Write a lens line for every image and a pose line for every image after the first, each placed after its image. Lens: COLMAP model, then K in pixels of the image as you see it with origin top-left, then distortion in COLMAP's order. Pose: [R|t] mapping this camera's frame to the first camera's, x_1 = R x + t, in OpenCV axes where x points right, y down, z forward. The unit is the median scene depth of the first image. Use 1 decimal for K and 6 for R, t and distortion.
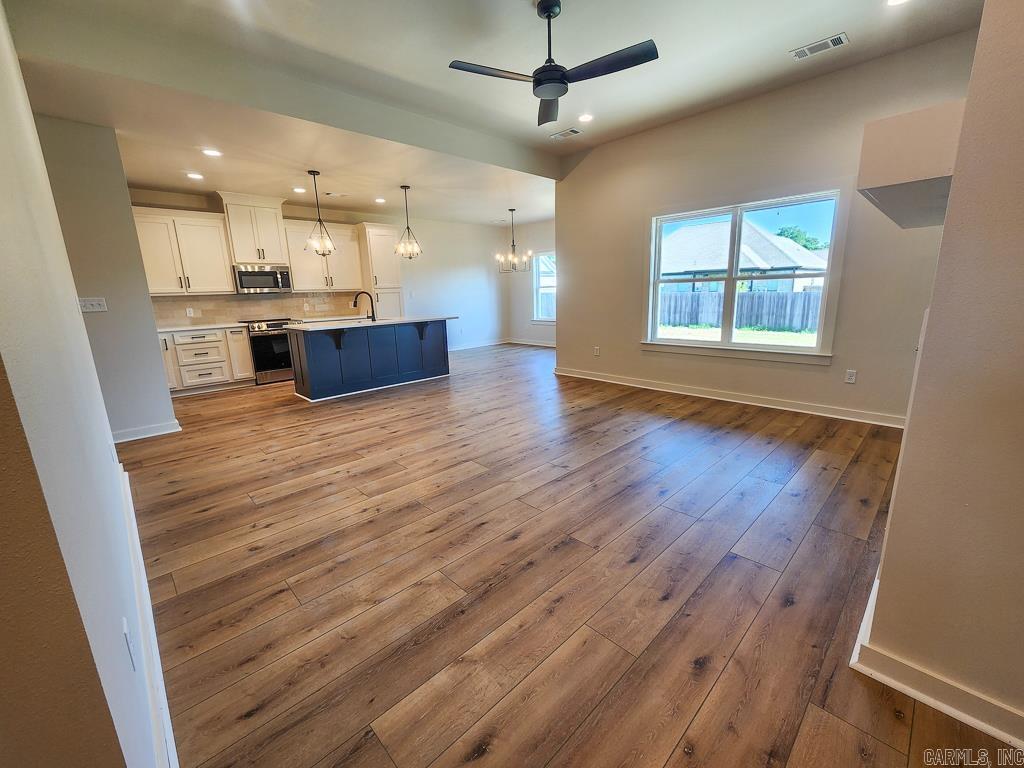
lens RADIAL K [[422.4, 0, 511.0], [0, 422.4, 386.8], [0, 0, 1]] dist [0.002451, -0.000463]
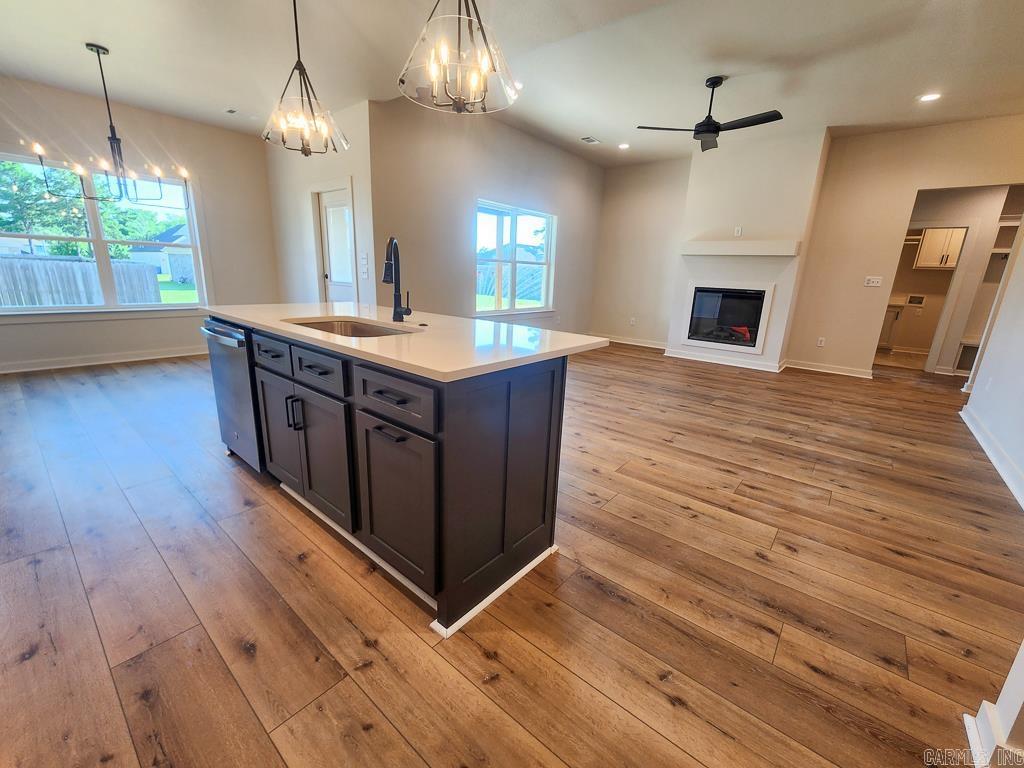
lens RADIAL K [[422.4, 0, 511.7], [0, 422.4, 386.0], [0, 0, 1]] dist [0.002451, -0.000463]
pose [[-0.107973, -0.236112, 0.965708, -1.013685], [0.183891, 0.949881, 0.252803, -0.252253], [-0.976998, 0.204881, -0.059143, 1.329761]]
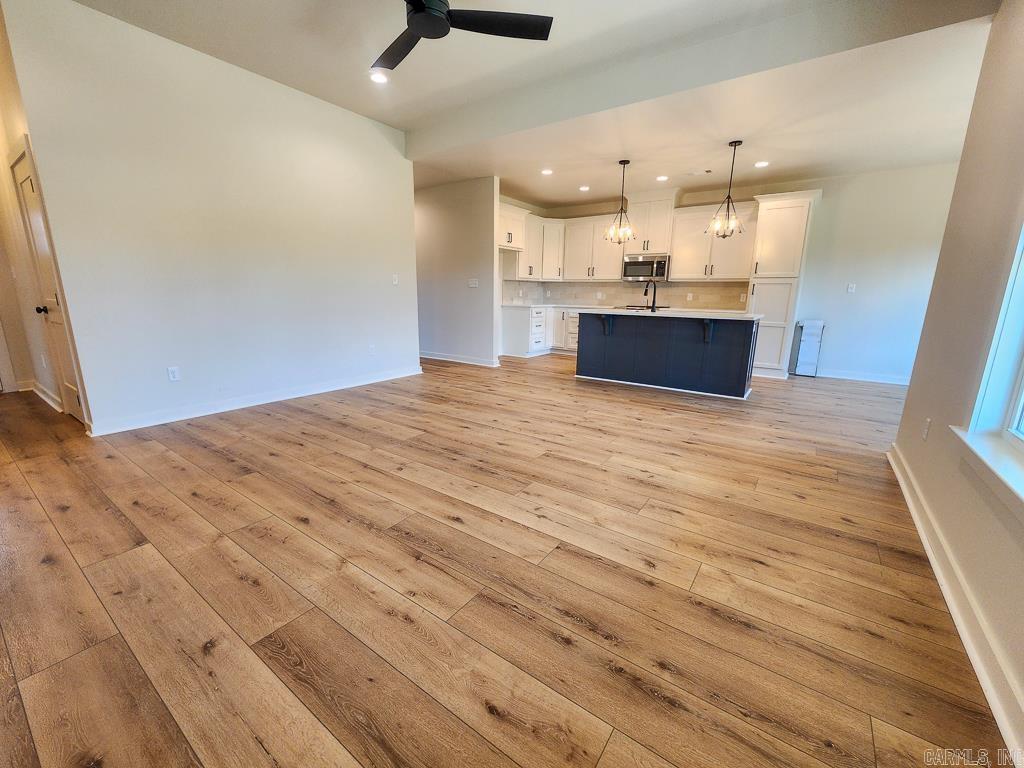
lens RADIAL K [[422.4, 0, 509.8], [0, 422.4, 384.3], [0, 0, 1]] dist [0.002451, -0.000463]
pose [[0.178396, 0.240907, -0.954012, 0.744431], [-0.236188, 0.951702, 0.196157, -0.159786], [0.955191, 0.190333, 0.226679, 0.751980]]
